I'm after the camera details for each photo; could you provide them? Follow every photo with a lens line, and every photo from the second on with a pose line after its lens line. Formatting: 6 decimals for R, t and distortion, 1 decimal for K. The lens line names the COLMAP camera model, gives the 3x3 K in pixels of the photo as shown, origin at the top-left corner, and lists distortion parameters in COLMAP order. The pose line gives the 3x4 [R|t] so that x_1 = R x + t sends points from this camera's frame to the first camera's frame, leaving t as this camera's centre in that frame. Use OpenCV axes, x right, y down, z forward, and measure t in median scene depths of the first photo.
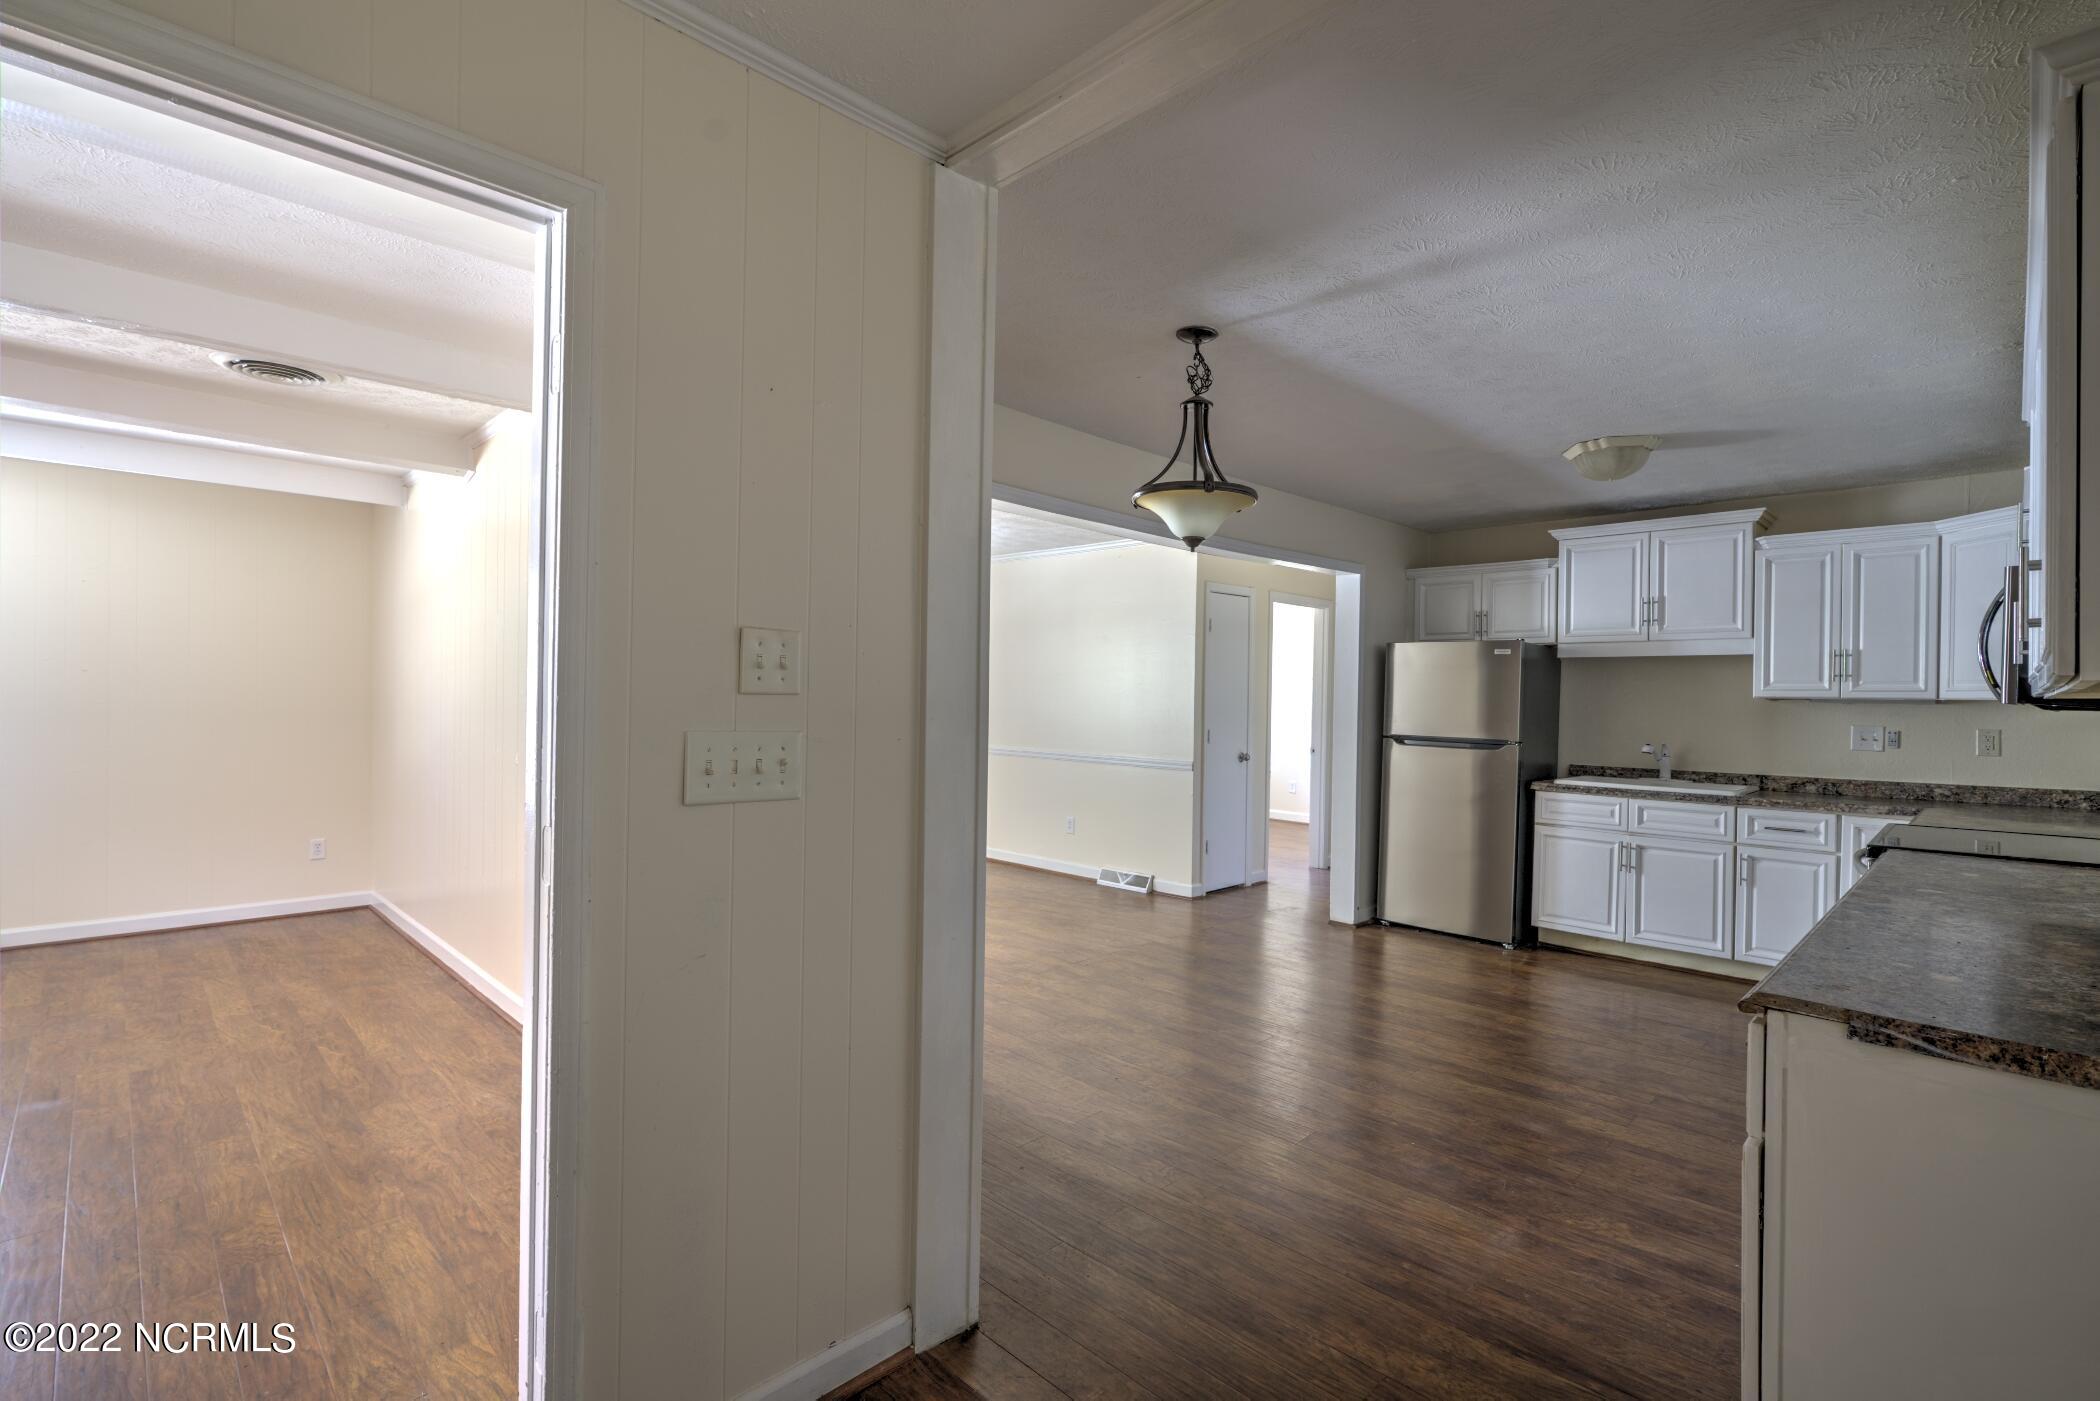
lens RADIAL K [[965.9, 0, 1062.1], [0, 965.9, 702.7], [0, 0, 1]] dist [-0.001872, 0.002922]
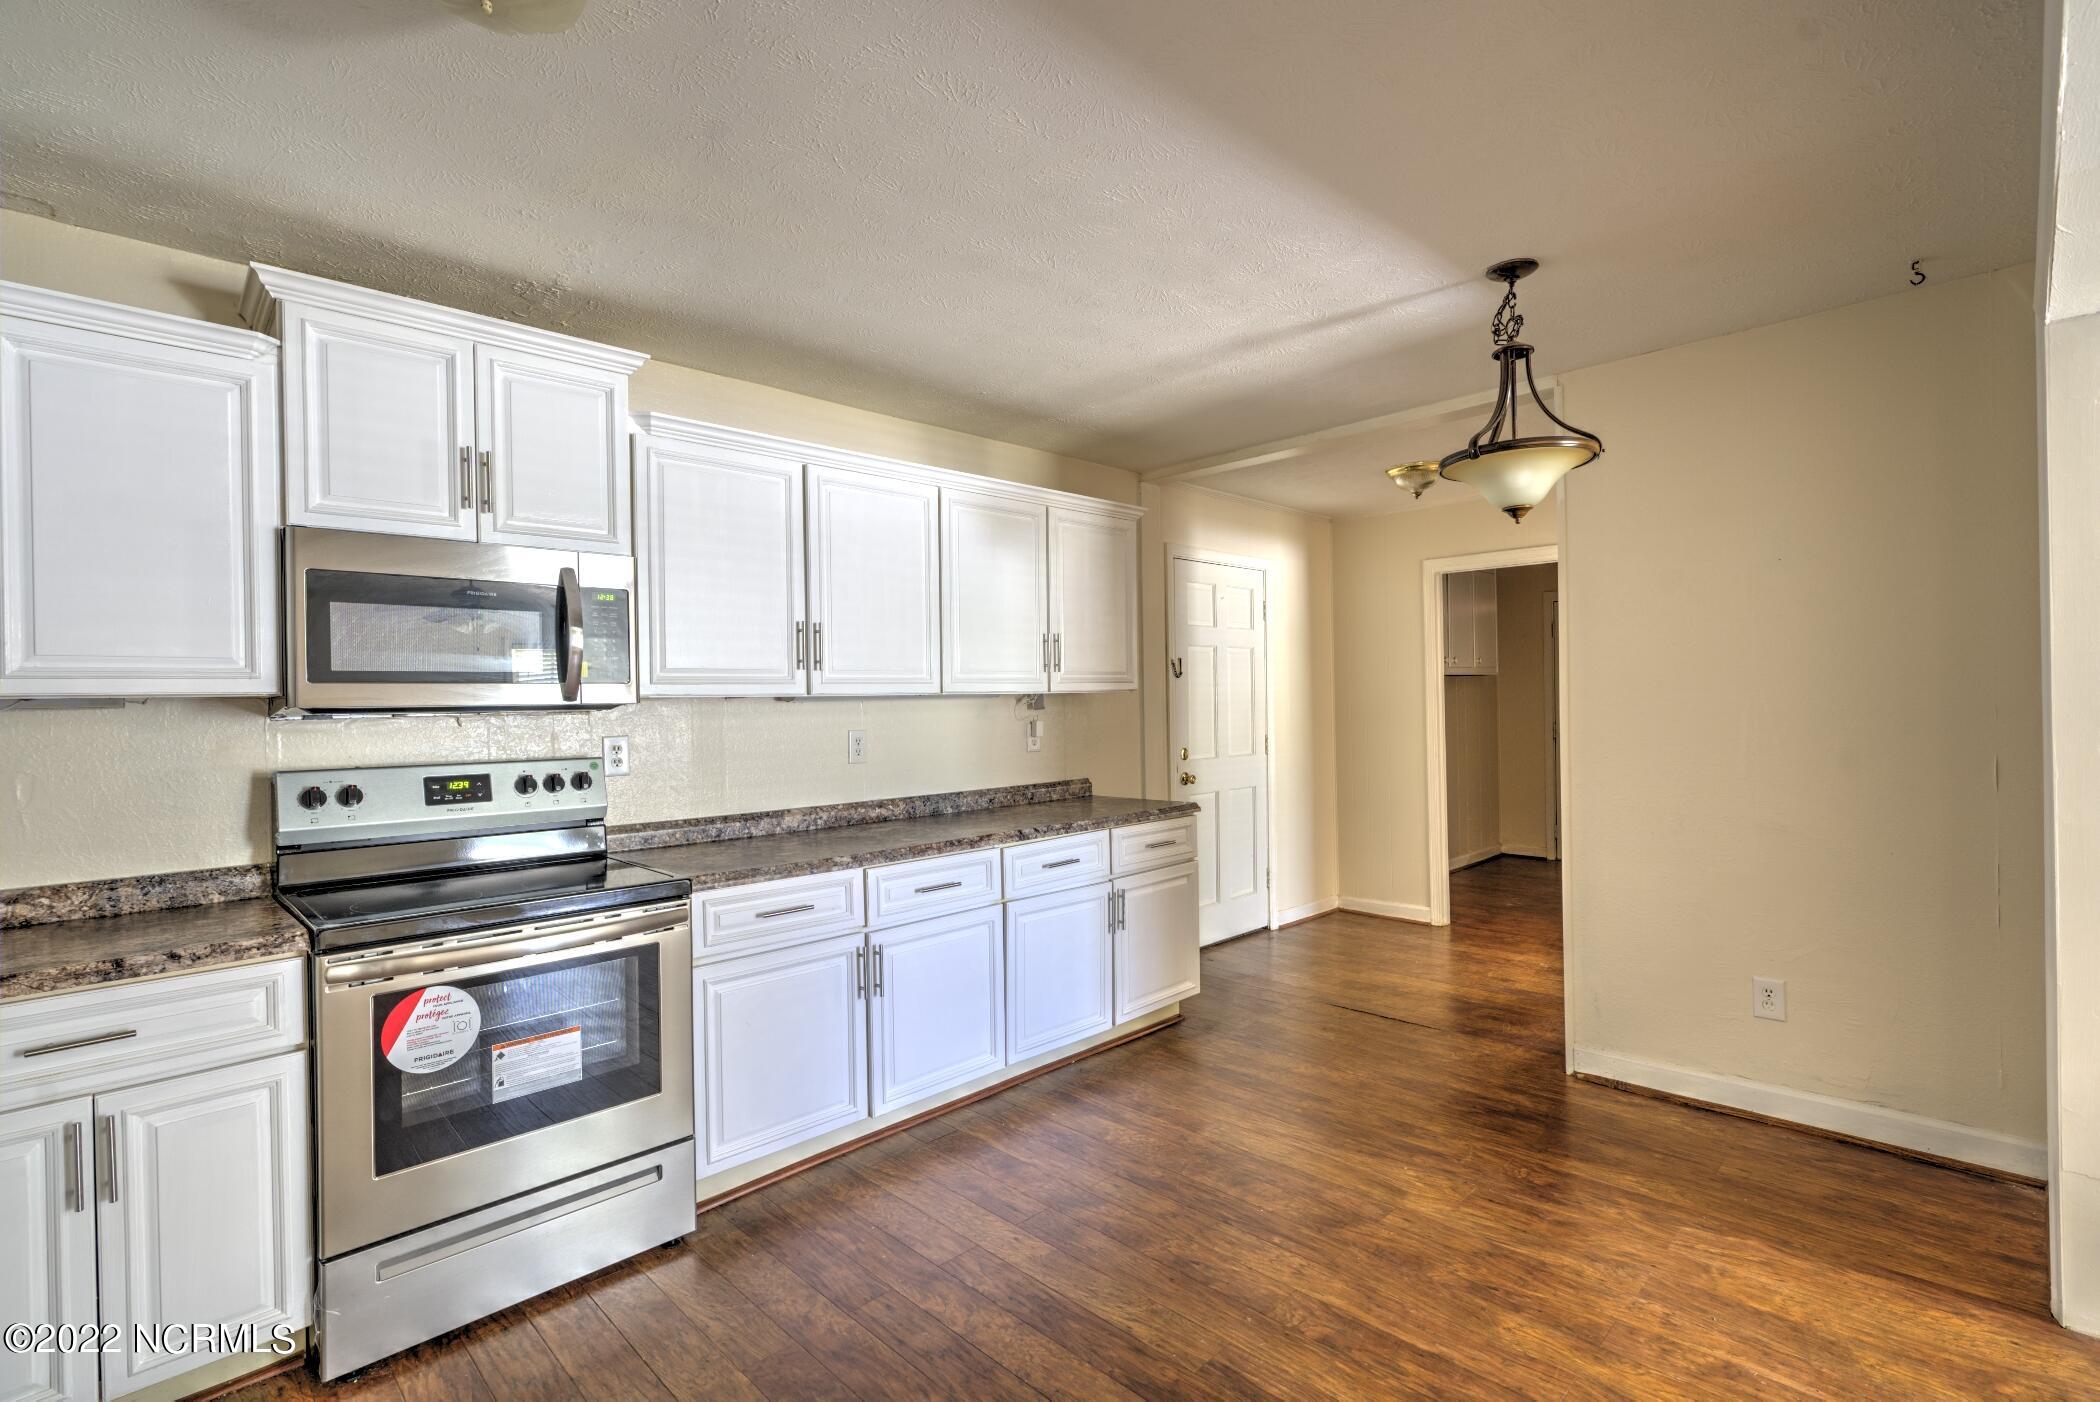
lens RADIAL K [[965.9, 0, 1056.2], [0, 965.9, 703.6], [0, 0, 1]] dist [-0.001872, 0.002922]
pose [[-0.999900, 0.004956, 0.013239, 0.326234], [0.005046, 0.999964, 0.006801, -0.001569], [-0.013205, 0.006867, -0.999889, 1.138811]]
